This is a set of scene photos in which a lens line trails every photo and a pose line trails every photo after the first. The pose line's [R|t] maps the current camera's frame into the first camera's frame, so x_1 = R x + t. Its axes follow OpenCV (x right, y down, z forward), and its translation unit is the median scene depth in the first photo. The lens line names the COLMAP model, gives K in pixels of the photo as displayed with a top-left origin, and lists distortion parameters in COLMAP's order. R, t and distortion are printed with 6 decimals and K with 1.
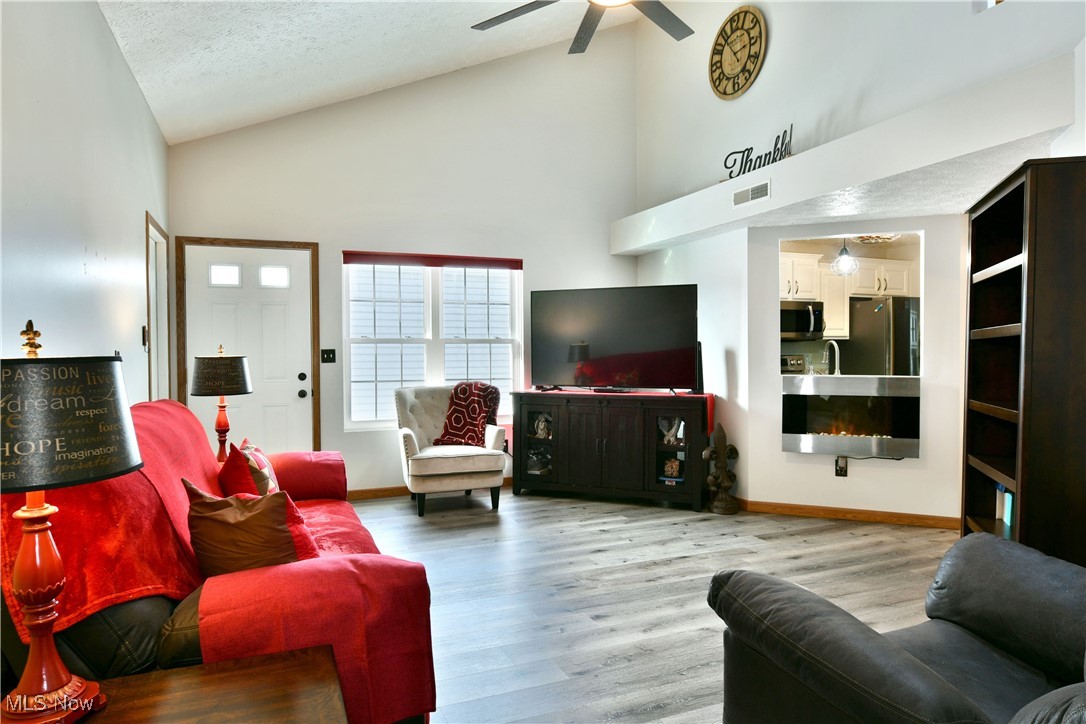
lens RADIAL K [[654.3, 0, 547.2], [0, 654.3, 351.1], [0, 0, 1]] dist [-0.008637, -0.000716]
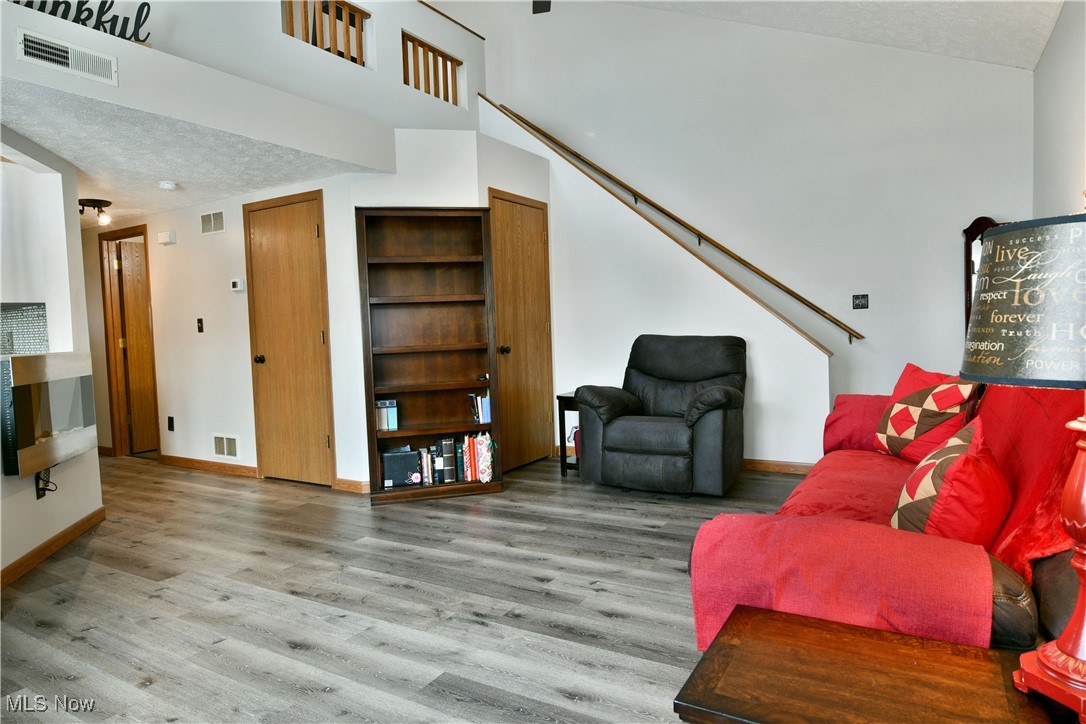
lens RADIAL K [[654.2, 0, 522.6], [0, 654.2, 365.0], [0, 0, 1]] dist [-0.015671, -0.002019]
pose [[-0.573494, -0.024351, 0.818848, -0.397002], [0.035602, 0.997873, 0.054609, 0.027326], [-0.818436, 0.060471, -0.571407, 0.917140]]
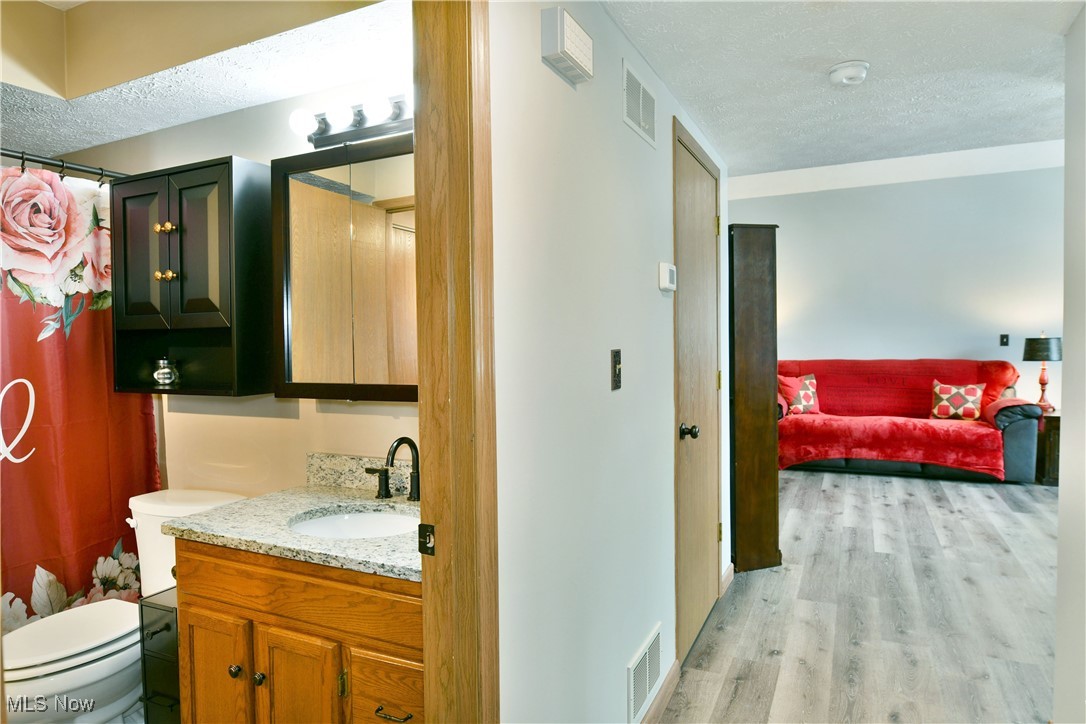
lens RADIAL K [[666.2, 0, 542.0], [0, 666.2, 348.6], [0, 0, 1]] dist [-0.008033, -0.002229]
pose [[-0.751789, 0.030522, -0.658697, 1.065531], [0.022723, 0.999534, 0.020381, -0.018790], [0.659012, 0.000355, -0.752132, 0.993576]]
